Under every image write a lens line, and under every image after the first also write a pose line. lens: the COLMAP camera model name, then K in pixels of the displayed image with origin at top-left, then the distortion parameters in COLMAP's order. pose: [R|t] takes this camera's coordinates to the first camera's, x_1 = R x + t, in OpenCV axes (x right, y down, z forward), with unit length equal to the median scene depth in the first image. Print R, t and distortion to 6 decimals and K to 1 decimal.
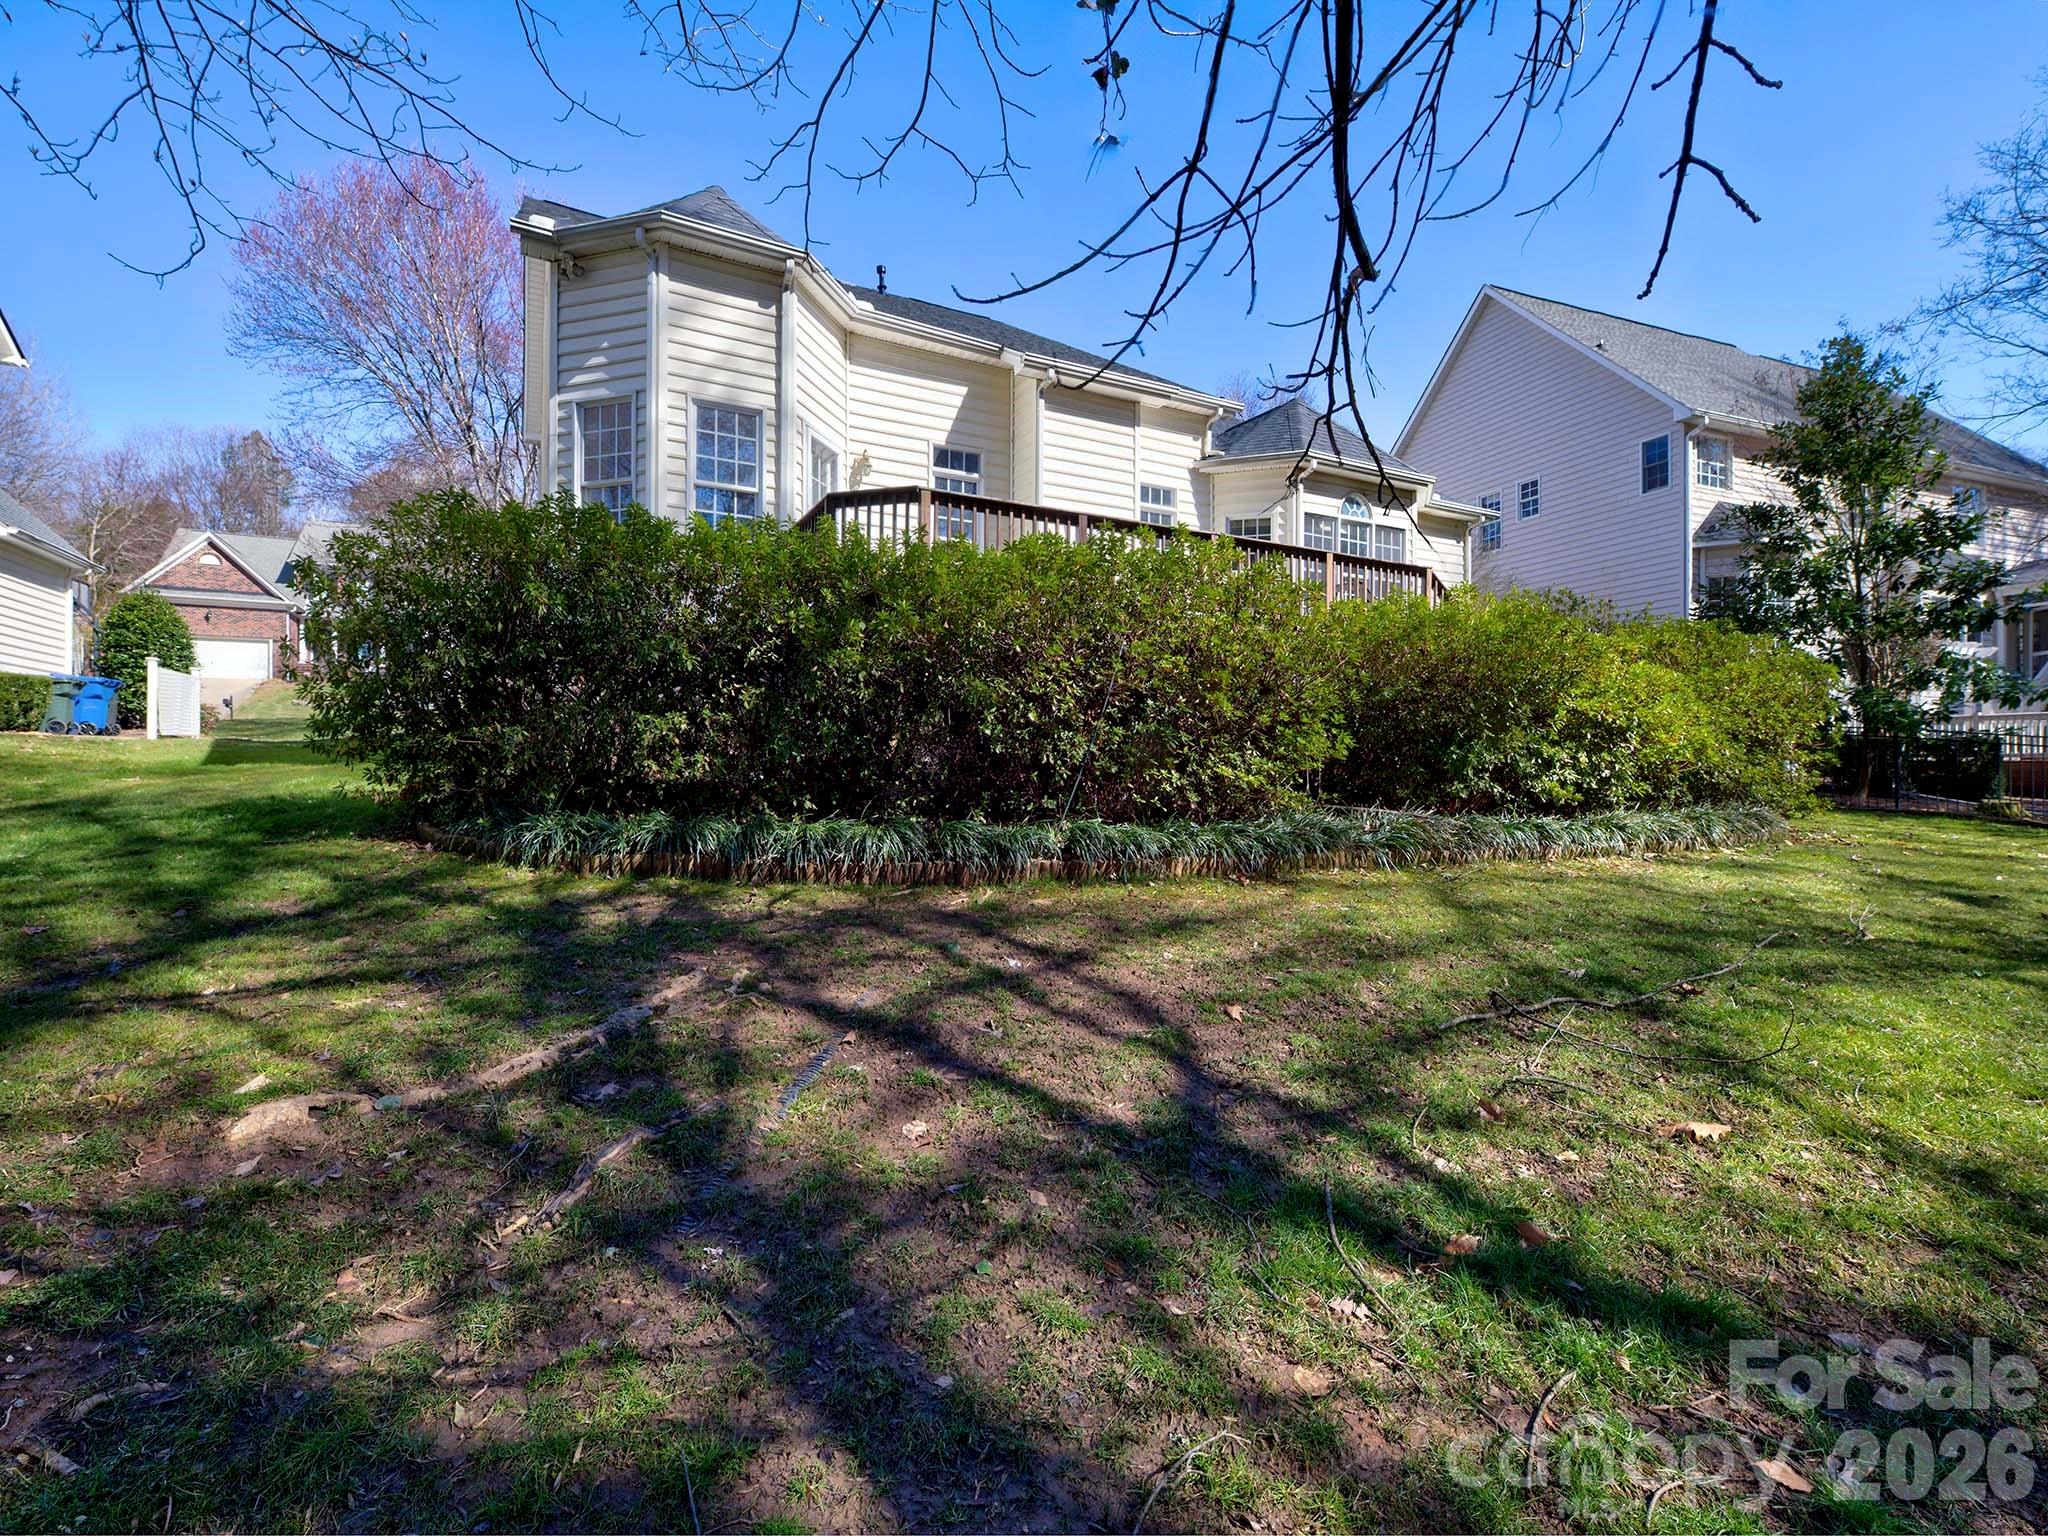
lens RADIAL K [[914.3, 0, 1022.2], [0, 914.3, 760.2], [0, 0, 1]] dist [0.011968, -0.004880]
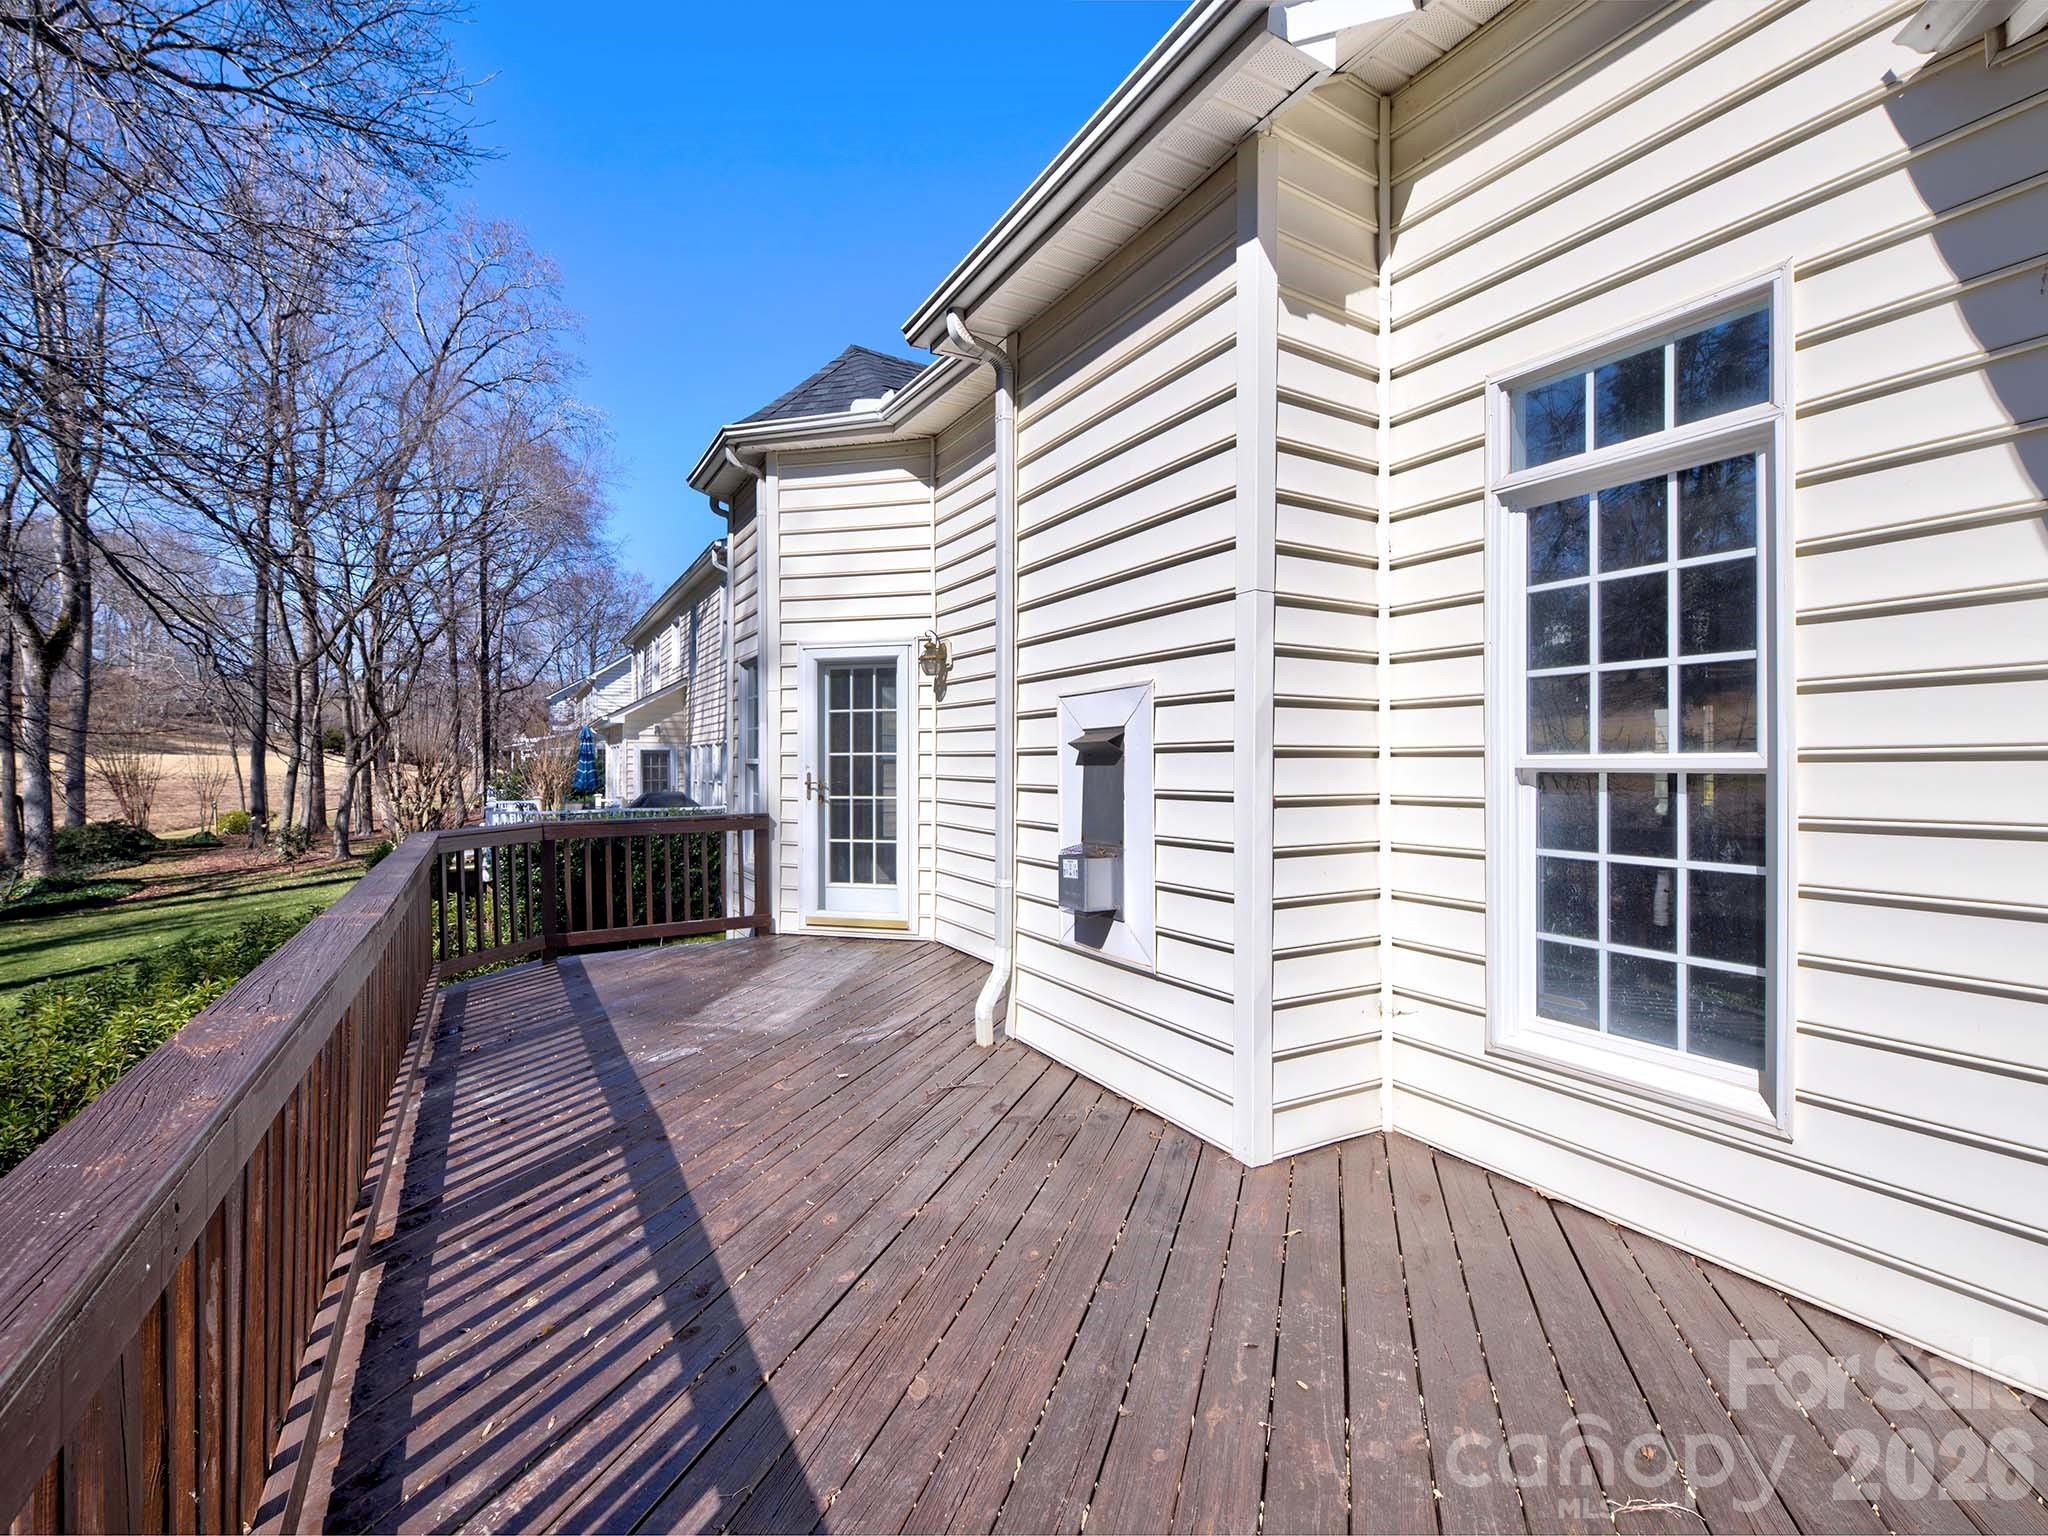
lens RADIAL K [[914.3, 0, 1022.2], [0, 914.3, 760.2], [0, 0, 1]] dist [0.011968, -0.004880]
pose [[-0.007050, 0.004949, -0.999963, 0.333960], [-0.004729, 0.999976, 0.004982, -0.215508], [0.999964, 0.004764, -0.007026, 0.880223]]
